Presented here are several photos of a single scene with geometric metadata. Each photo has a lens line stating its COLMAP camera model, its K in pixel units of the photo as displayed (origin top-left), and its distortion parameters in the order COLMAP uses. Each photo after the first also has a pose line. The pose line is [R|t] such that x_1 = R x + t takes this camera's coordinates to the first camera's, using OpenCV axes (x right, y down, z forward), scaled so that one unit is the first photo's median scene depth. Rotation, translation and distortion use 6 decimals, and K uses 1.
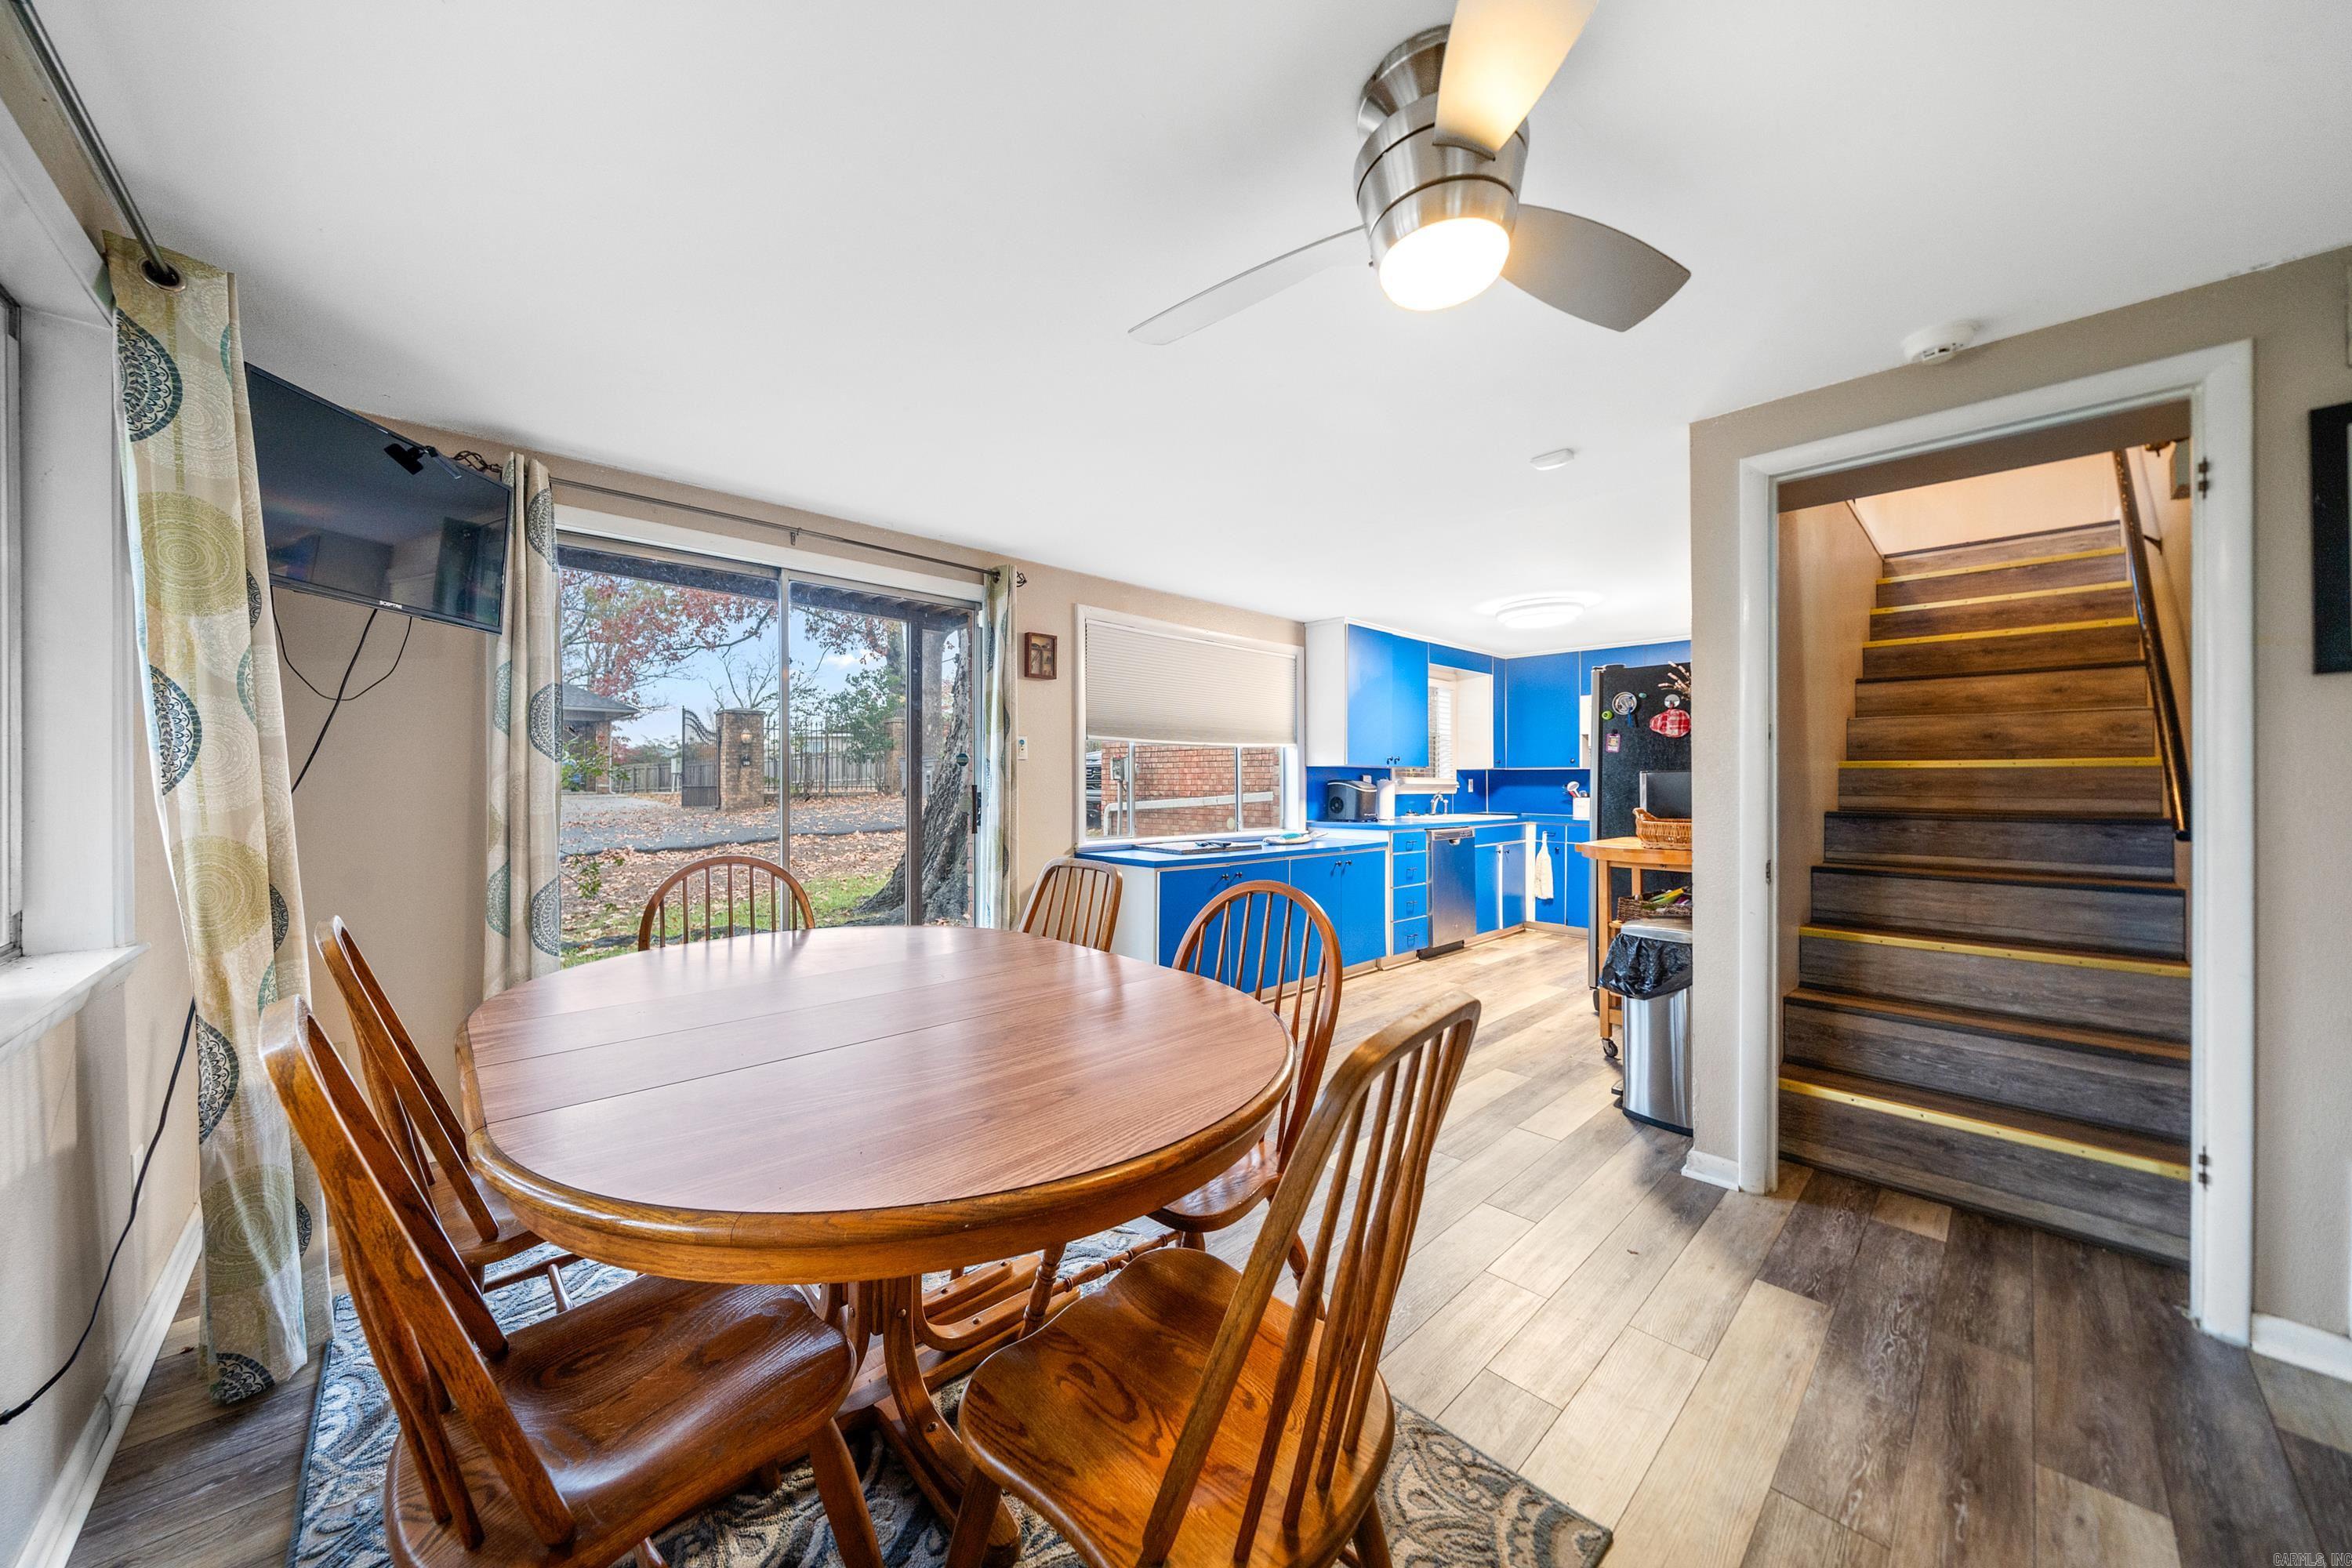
lens RADIAL K [[794.3, 0, 1199.3], [0, 794.3, 798.3], [0, 0, 1]] dist [-0.006623, 0.000203]
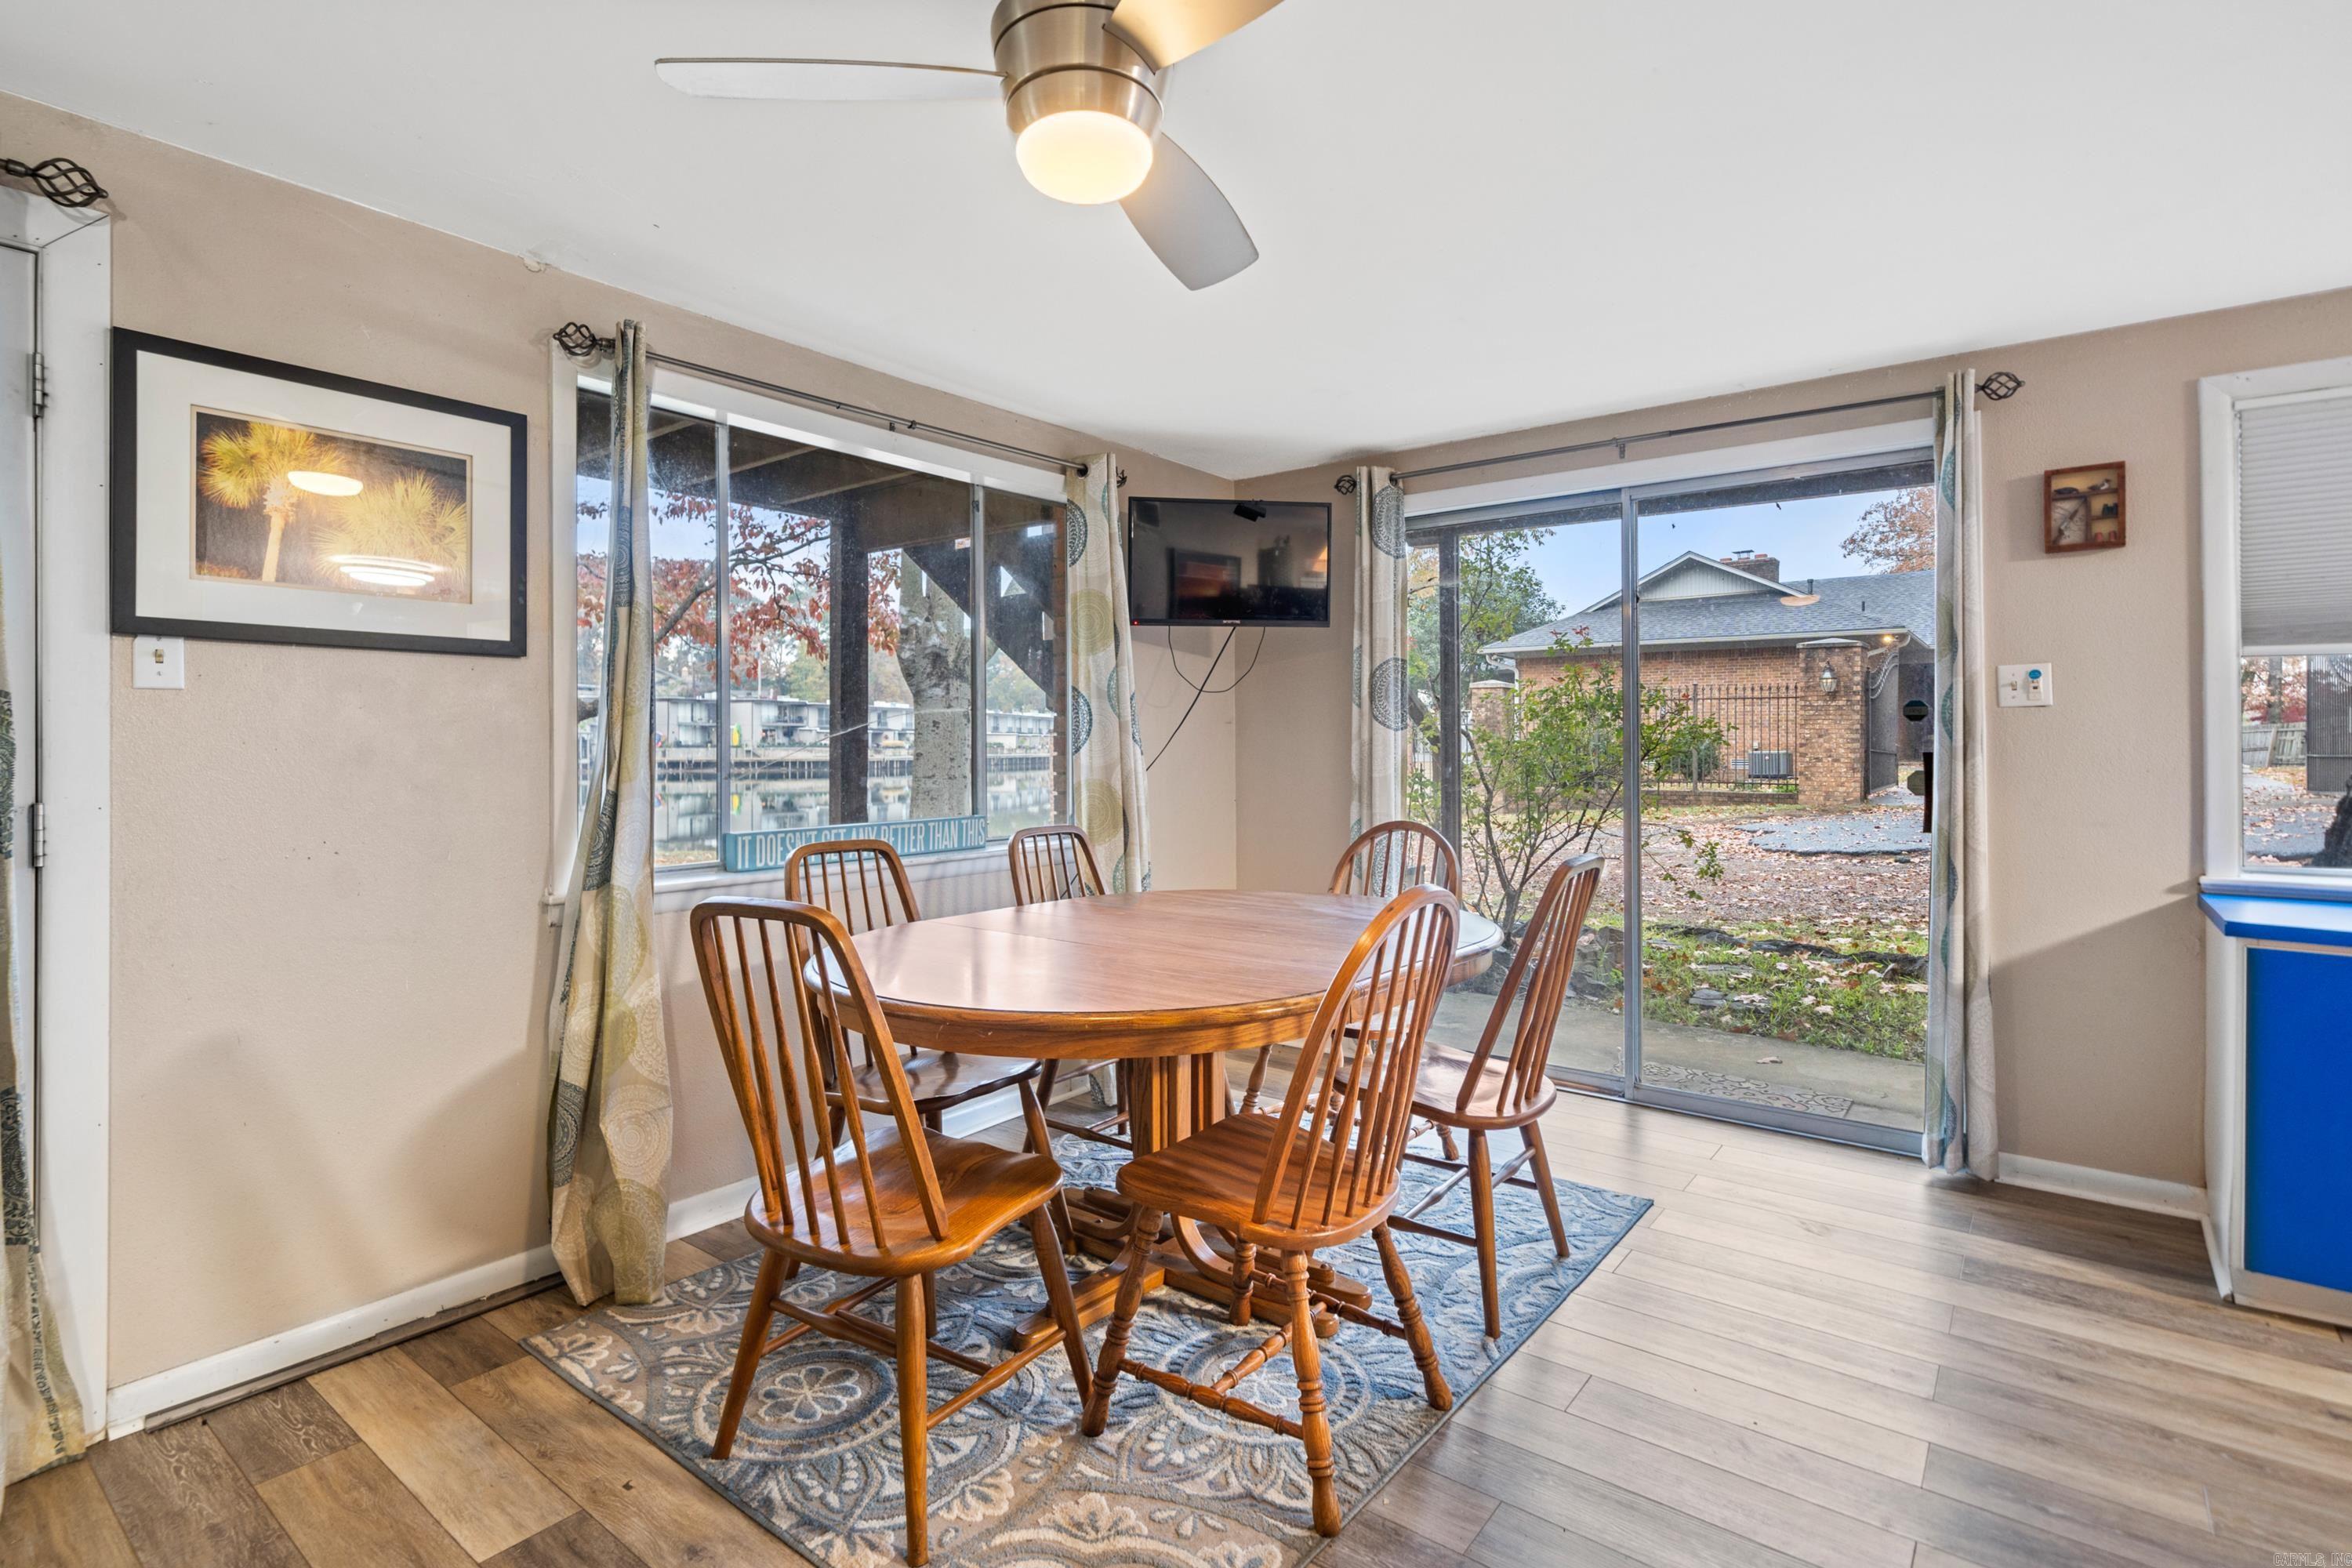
lens RADIAL K [[1128.0, 0, 1099.1], [0, 1128.0, 733.2], [0, 0, 1]] dist [0.007043, -0.000325]
pose [[0.106643, -0.012315, -0.994221, 1.176041], [-0.021087, 0.999670, -0.014645, -0.016903], [0.994074, 0.022527, 0.106348, 0.701880]]
